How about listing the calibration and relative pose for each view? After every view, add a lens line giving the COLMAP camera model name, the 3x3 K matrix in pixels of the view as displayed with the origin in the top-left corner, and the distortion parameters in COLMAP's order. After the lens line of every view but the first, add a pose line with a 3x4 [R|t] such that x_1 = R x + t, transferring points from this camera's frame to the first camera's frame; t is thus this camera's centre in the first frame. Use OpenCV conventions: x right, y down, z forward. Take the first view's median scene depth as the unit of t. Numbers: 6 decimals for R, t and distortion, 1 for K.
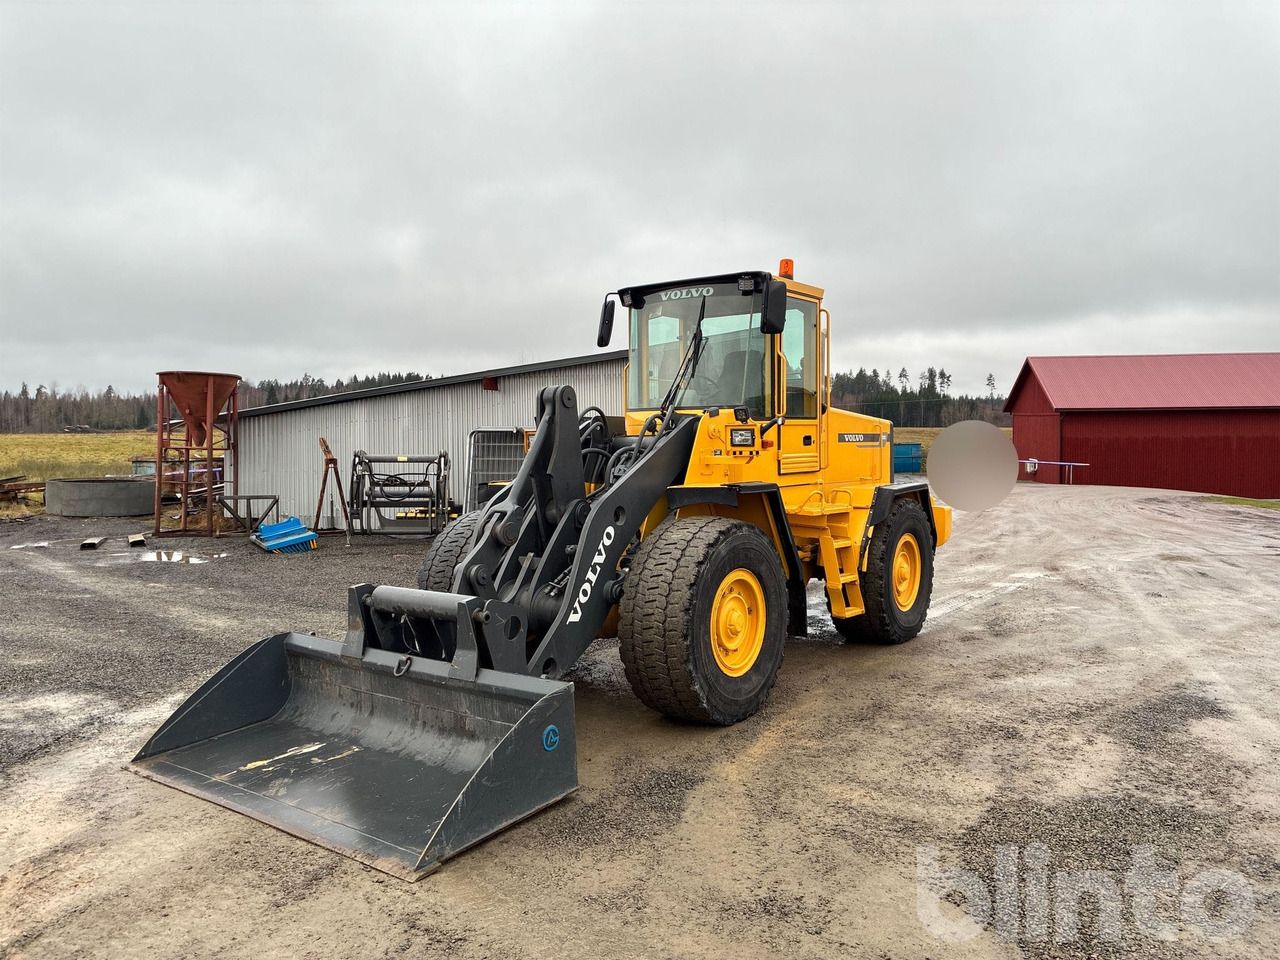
lens RADIAL K [[900.8, 0, 640.0], [0, 900.8, 480.0], [0, 0, 1]] dist [0.024557, -0.007970]
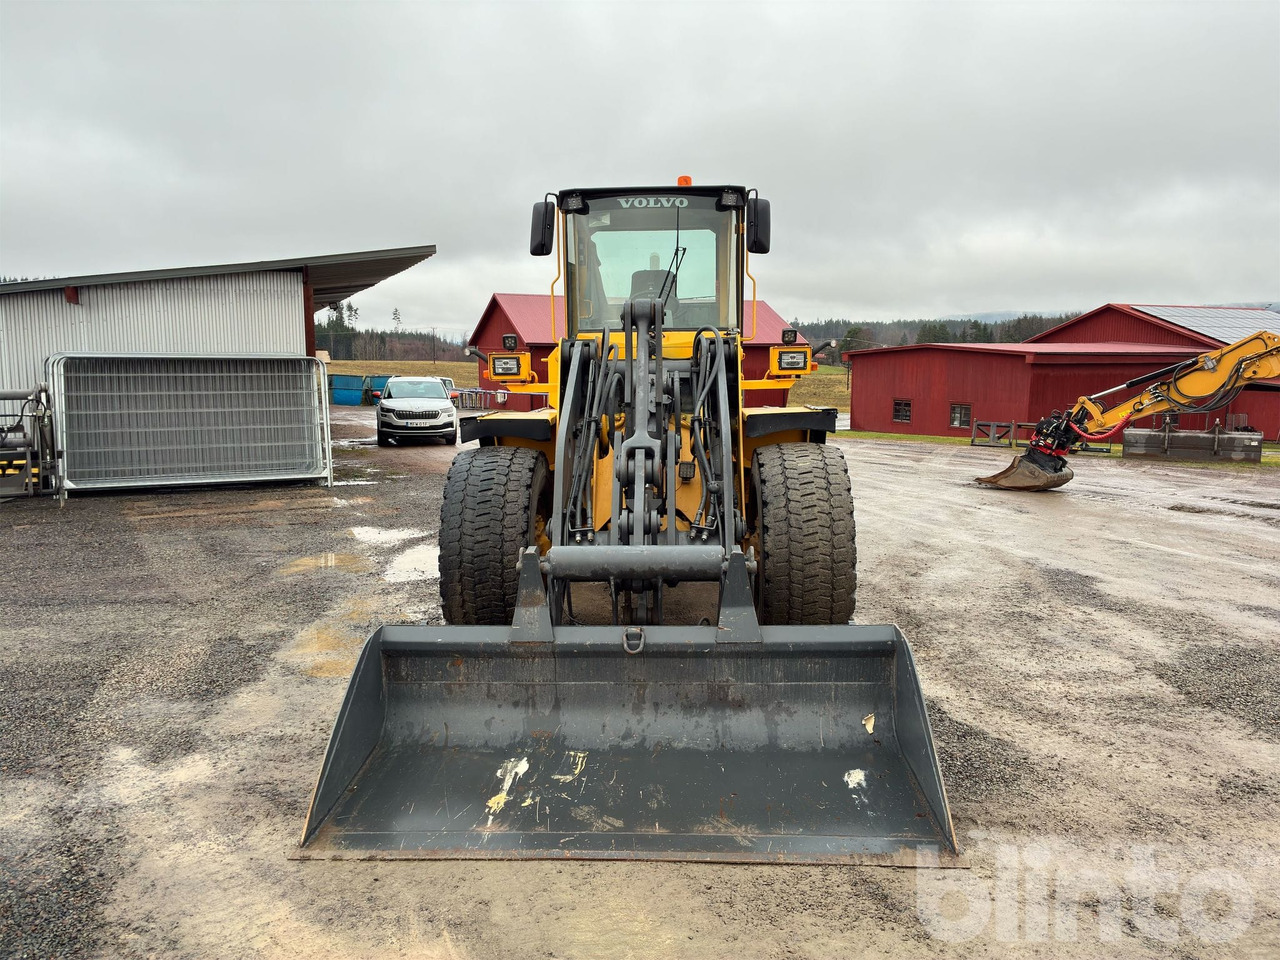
lens RADIAL K [[901.2, 0, 640.0], [0, 901.2, 480.0], [0, 0, 1]] dist [0.066476, -0.080178]
pose [[0.845629, -0.066864, 0.529566, -0.629926], [0.027534, 0.996266, 0.081823, -0.003711], [-0.533060, -0.054611, 0.844313, 0.296786]]
